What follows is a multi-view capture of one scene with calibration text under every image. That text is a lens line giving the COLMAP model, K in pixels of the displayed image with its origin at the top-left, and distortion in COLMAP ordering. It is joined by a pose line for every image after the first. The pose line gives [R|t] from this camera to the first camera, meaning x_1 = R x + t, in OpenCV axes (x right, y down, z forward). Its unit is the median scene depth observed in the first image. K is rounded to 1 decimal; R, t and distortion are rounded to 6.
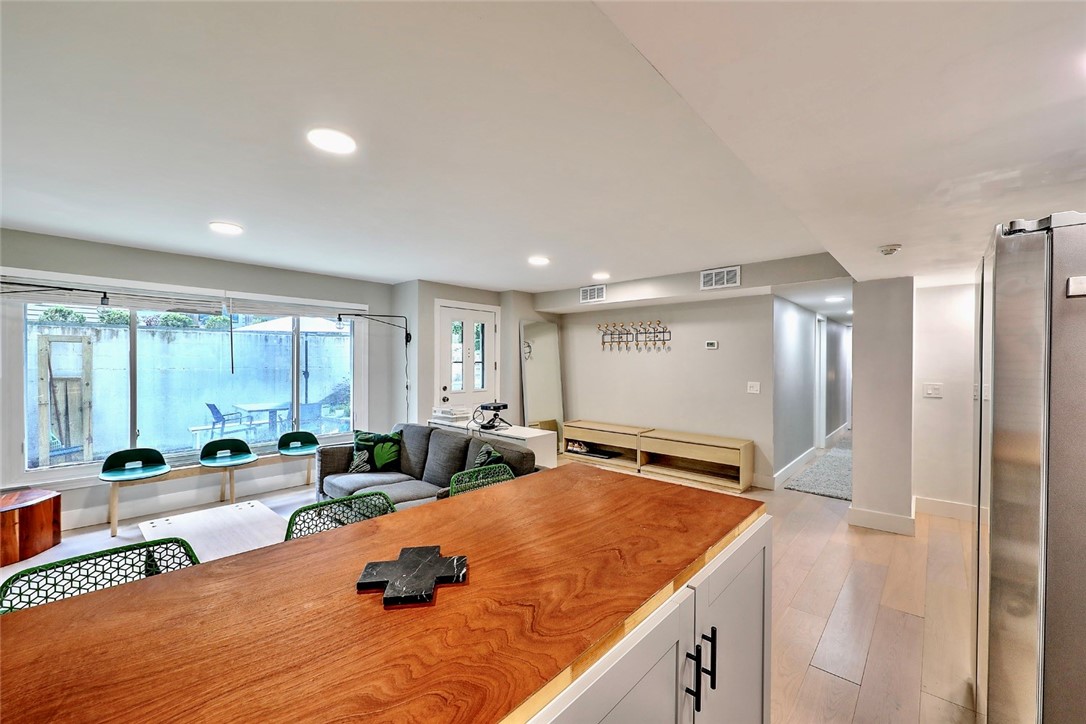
lens RADIAL K [[428.0, 0, 543.0], [0, 428.0, 362.0], [0, 0, 1]] dist [0.011465, -0.005791]
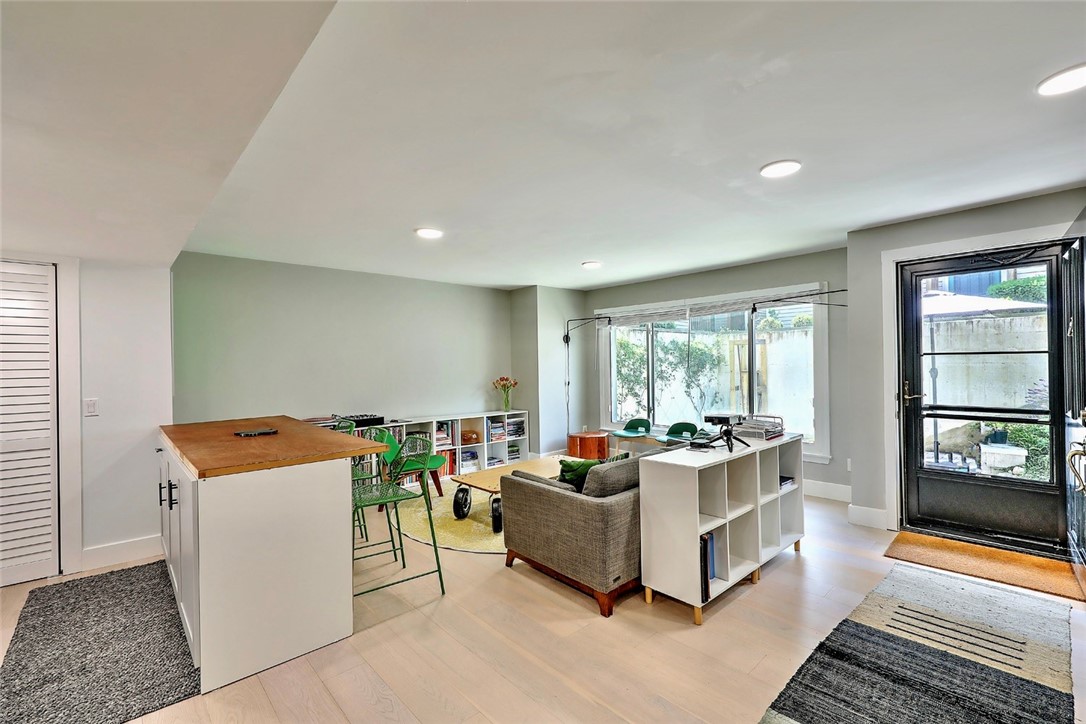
lens RADIAL K [[470.8, 0, 543.0], [0, 470.8, 362.0], [0, 0, 1]] dist [0.002794, -0.000383]
pose [[-0.090267, -0.006171, -0.995899, 0.574760], [0.013582, 0.999880, -0.007427, 0.012636], [0.995825, -0.014197, -0.090172, 0.678420]]
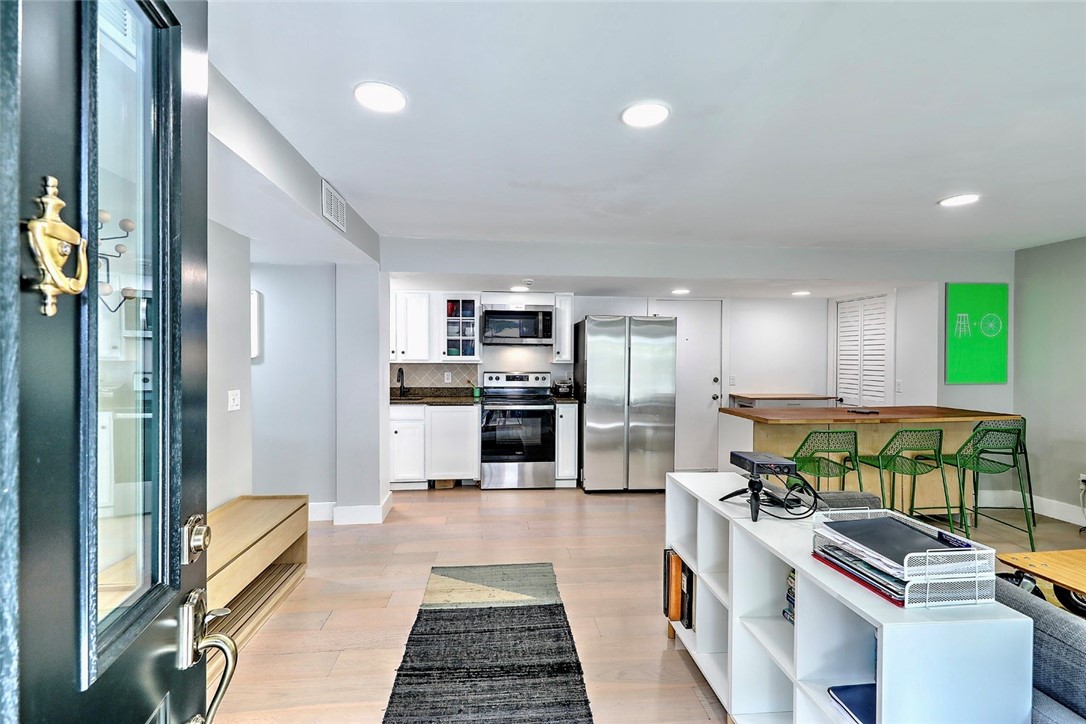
lens RADIAL K [[496.1, 0, 543.0], [0, 496.1, 362.0], [0, 0, 1]] dist [0.014387, -0.006465]
pose [[-0.738930, -0.014481, 0.673627, -0.244903], [-0.005400, 0.999864, 0.015571, -0.000952], [-0.673761, 0.007868, -0.738907, 1.304064]]
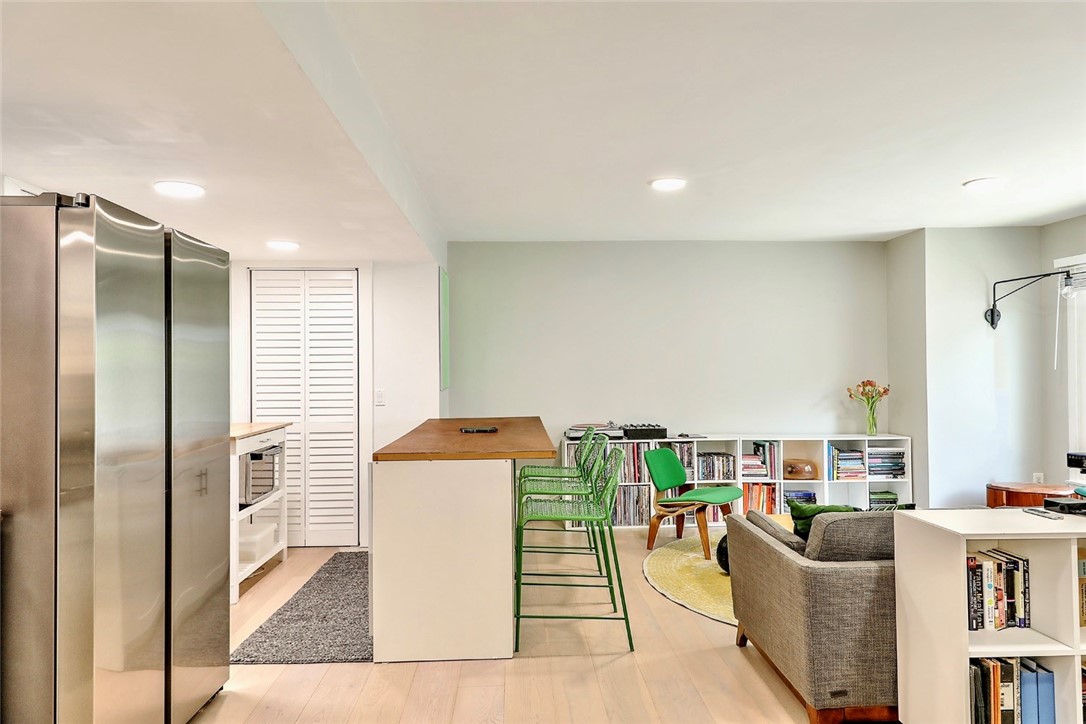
lens RADIAL K [[693.8, 0, 545.7], [0, 693.8, 362.0], [0, 0, 1]] dist [0.013969, 0.000681]
pose [[-0.706410, -0.004848, -0.707786, 0.537145], [0.004632, 0.999923, -0.011473, 0.022877], [0.707787, -0.011383, -0.706334, 0.932132]]
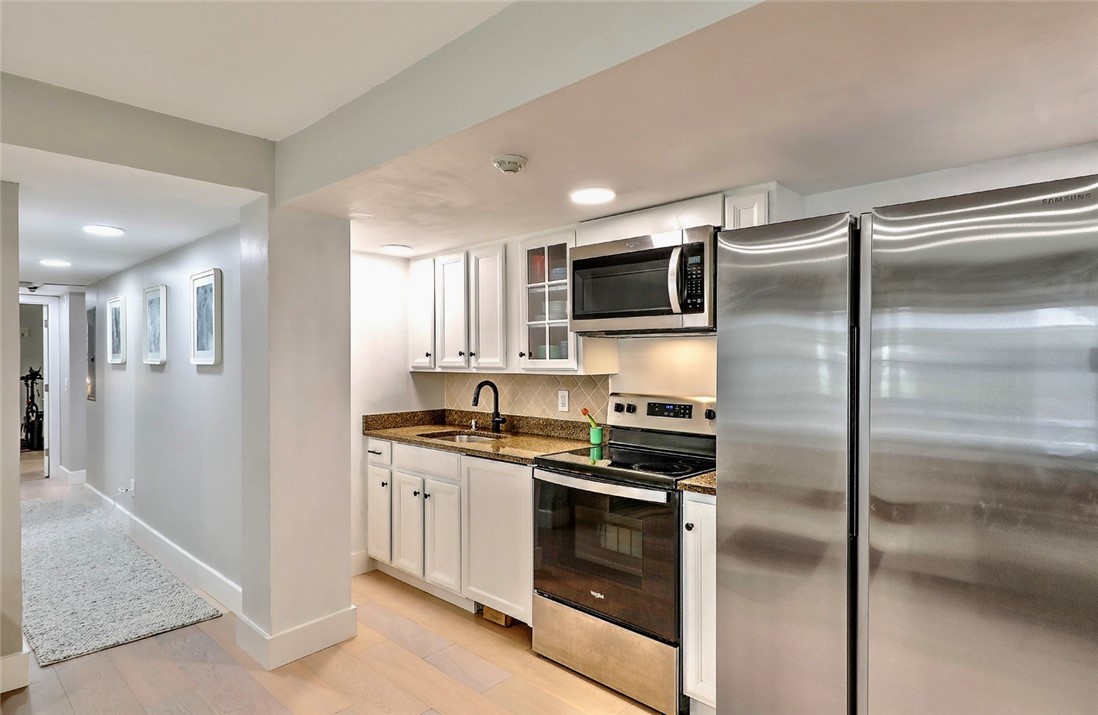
lens RADIAL K [[596.1, 0, 549.0], [0, 596.1, 357.5], [0, 0, 1]] dist [0.013183, 0.000788]
pose [[0.017572, -0.001378, 0.999845, -0.003023], [0.004945, 0.999987, 0.001291, 0.000541], [-0.999833, 0.004921, 0.017579, 0.535183]]
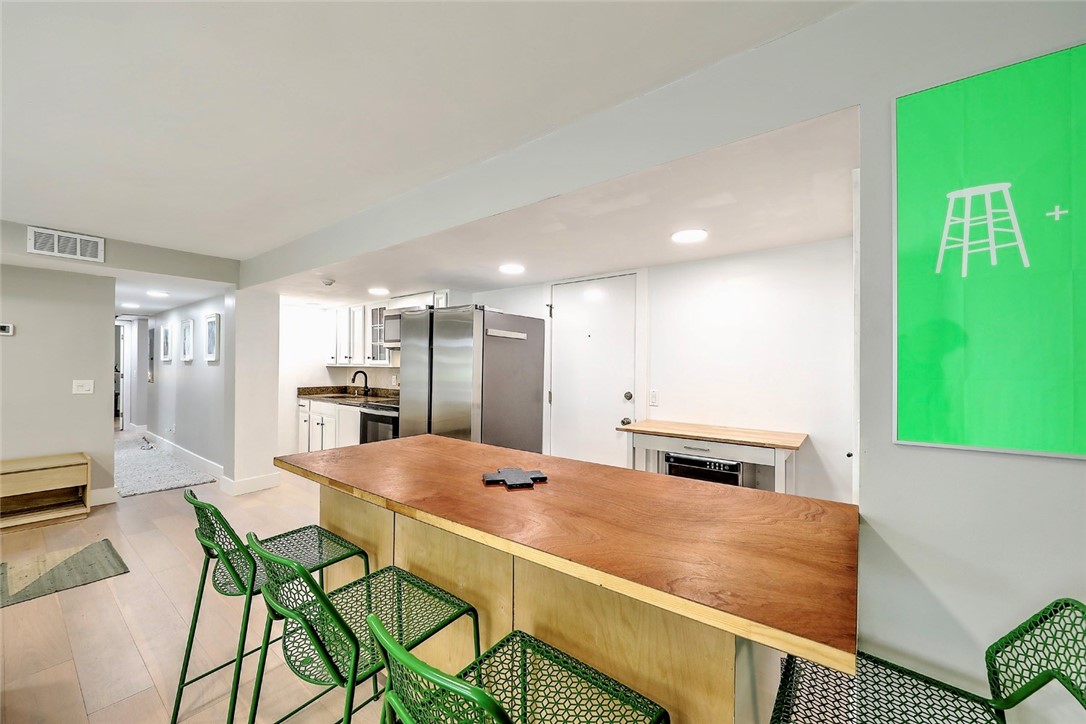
lens RADIAL K [[413.5, 0, 542.7], [0, 413.5, 364.1], [0, 0, 1]] dist [0.011152, -0.005620]
pose [[-0.084188, -0.001157, 0.996449, -0.397644], [-0.007610, 0.999971, 0.000518, 0.010270], [-0.996421, -0.007539, -0.084194, 0.215409]]
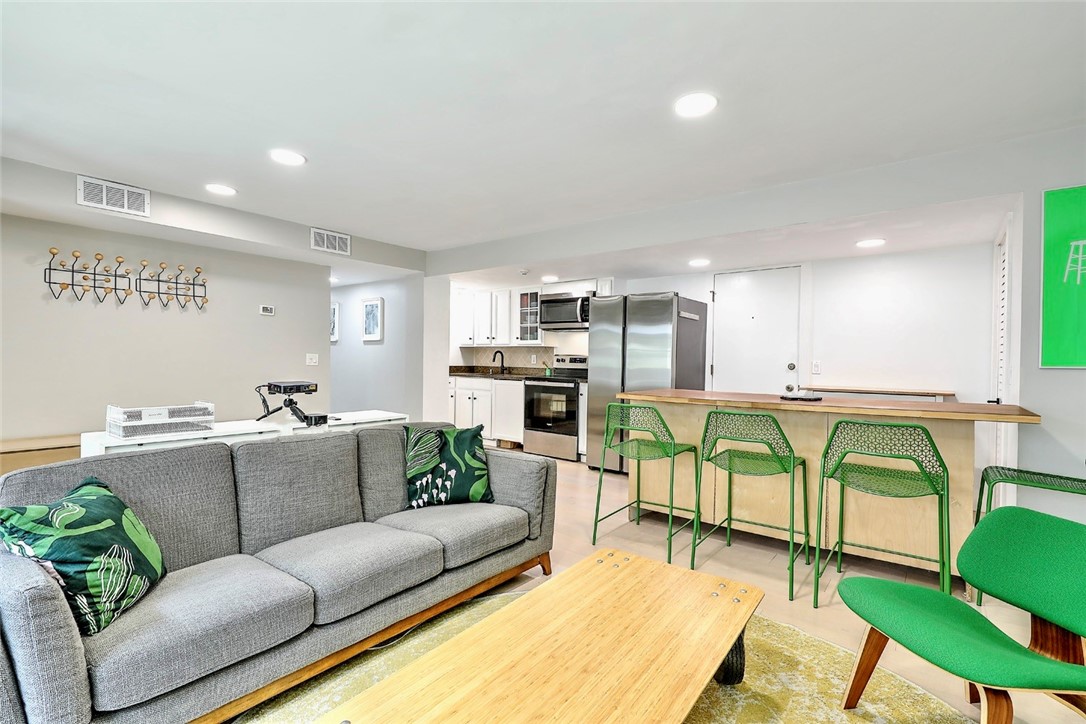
lens RADIAL K [[496.1, 0, 543.0], [0, 496.1, 362.0], [0, 0, 1]] dist [0.014387, -0.006465]
pose [[-0.071640, -0.011695, 0.997362, -0.712252], [-0.012424, 0.999864, 0.010832, 0.050599], [-0.997353, -0.011615, -0.071776, 0.610459]]
